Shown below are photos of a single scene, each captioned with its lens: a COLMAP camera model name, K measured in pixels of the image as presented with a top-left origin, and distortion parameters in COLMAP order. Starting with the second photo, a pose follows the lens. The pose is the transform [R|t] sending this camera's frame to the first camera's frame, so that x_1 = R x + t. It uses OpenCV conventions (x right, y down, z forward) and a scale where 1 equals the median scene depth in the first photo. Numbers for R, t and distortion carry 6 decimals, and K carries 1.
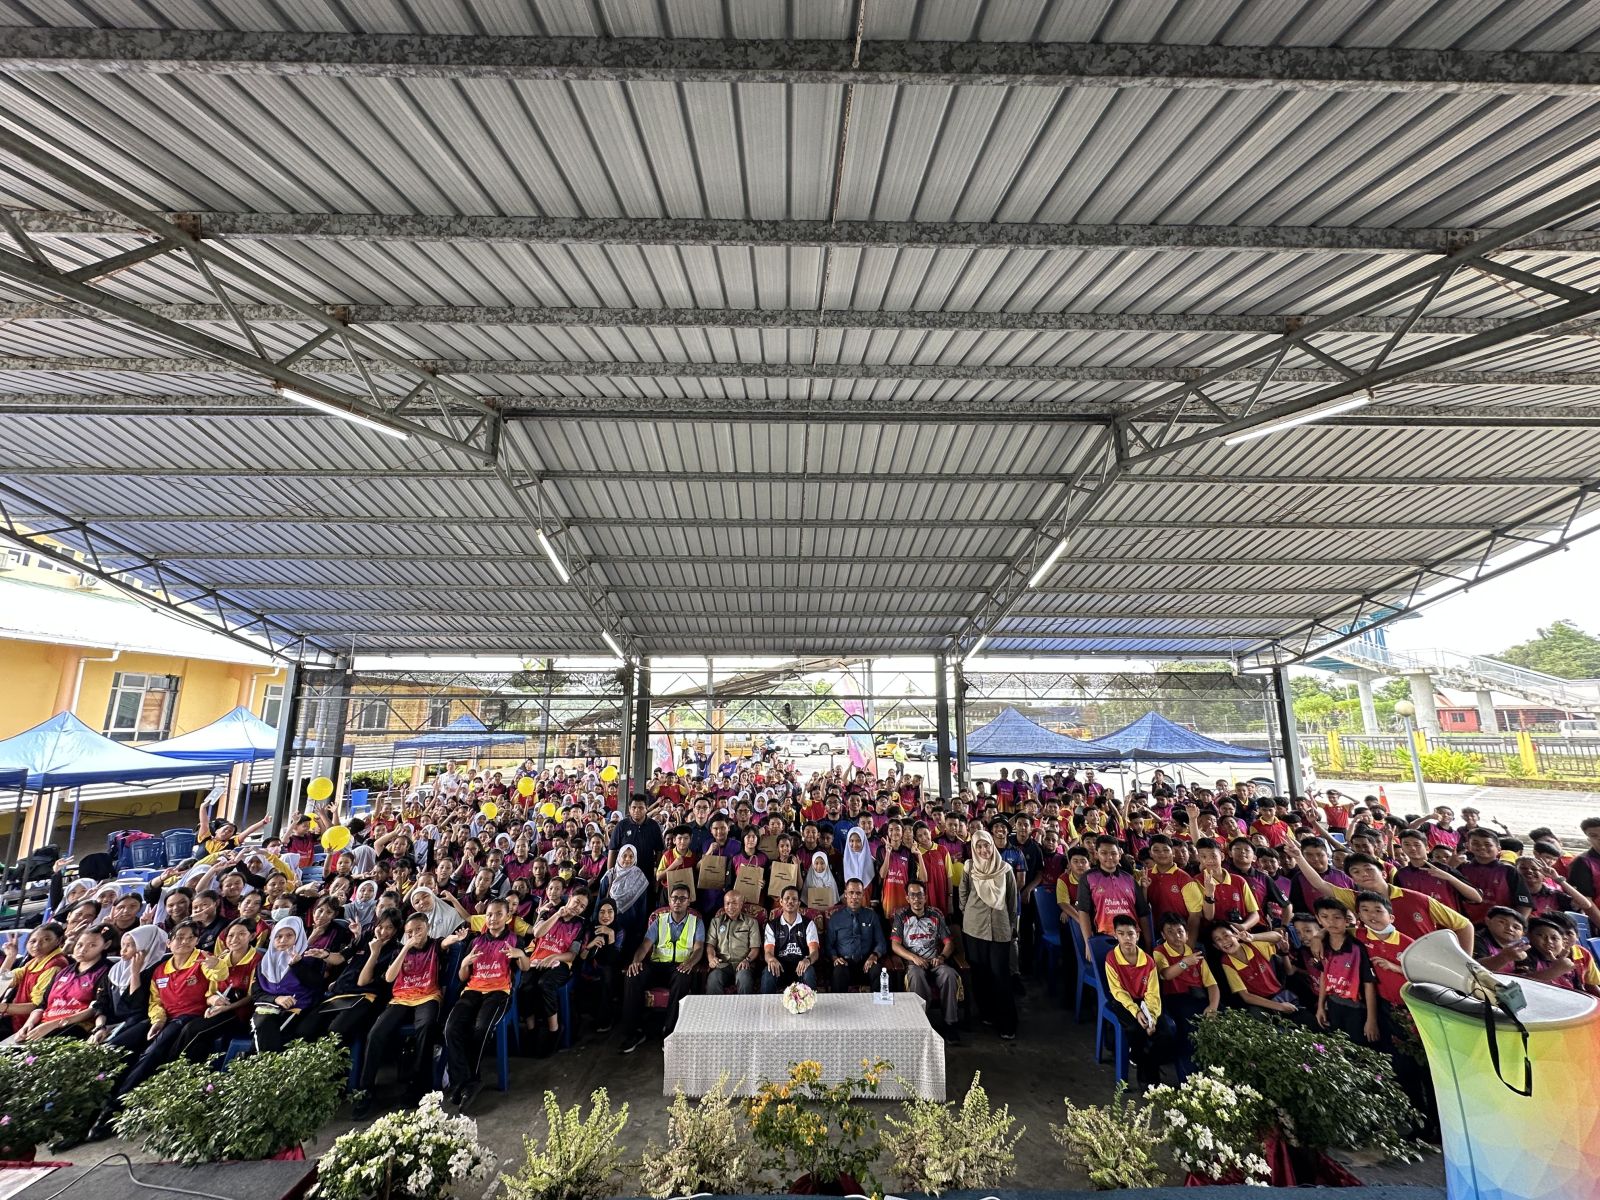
lens RADIAL K [[650.3, 0, 800.3], [0, 650.3, 594.8], [0, 0, 1]] dist [0.003332, -0.000041]
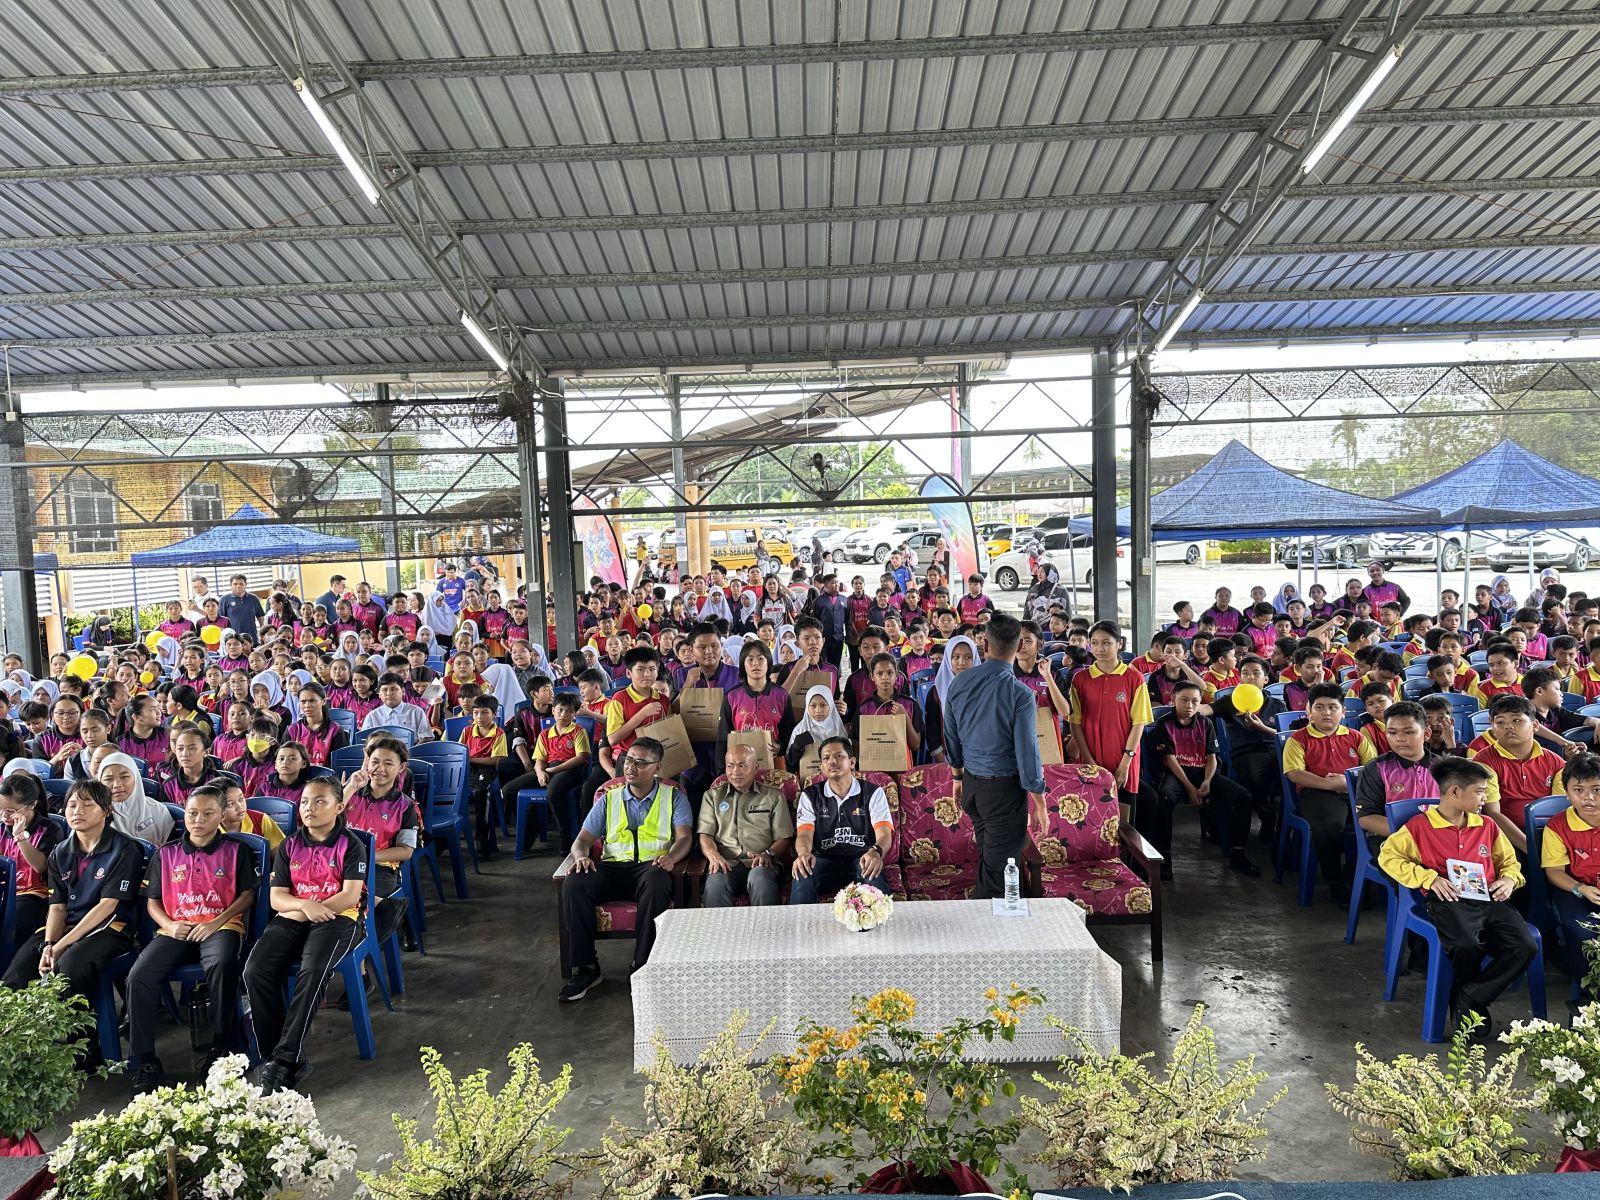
lens RADIAL K [[1153.7, 0, 799.8], [0, 1153.7, 608.0], [0, 0, 1]] dist [0.043274, -0.047395]
pose [[0.998814, -0.032021, -0.036685, -0.012060], [0.040689, 0.962687, 0.267542, 0.102108], [0.026749, -0.268718, 0.962847, 0.105484]]
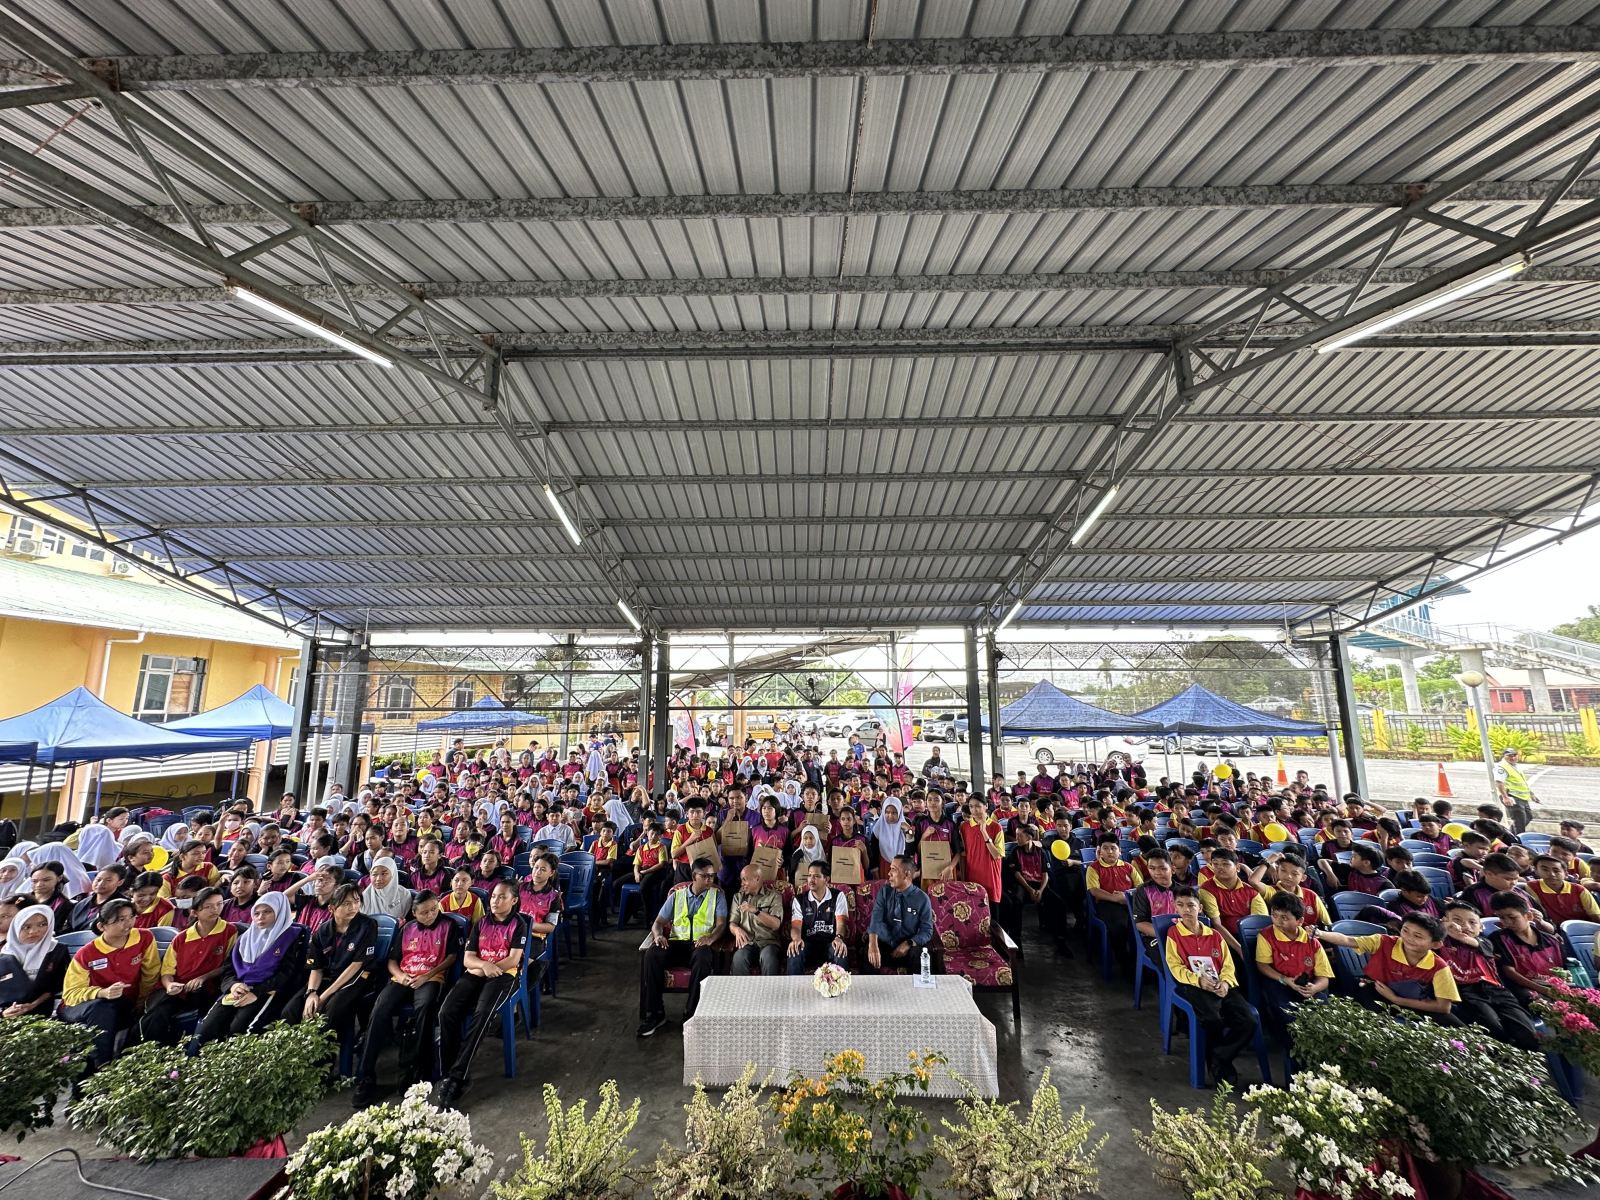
lens RADIAL K [[650.3, 0, 800.2], [0, 650.3, 594.4], [0, 0, 1]] dist [0.003332, -0.000041]
pose [[0.999451, -0.010665, -0.031353, -0.012389], [0.011308, 0.999728, 0.020382, 0.069673], [0.031127, -0.020725, 0.999301, 0.114176]]
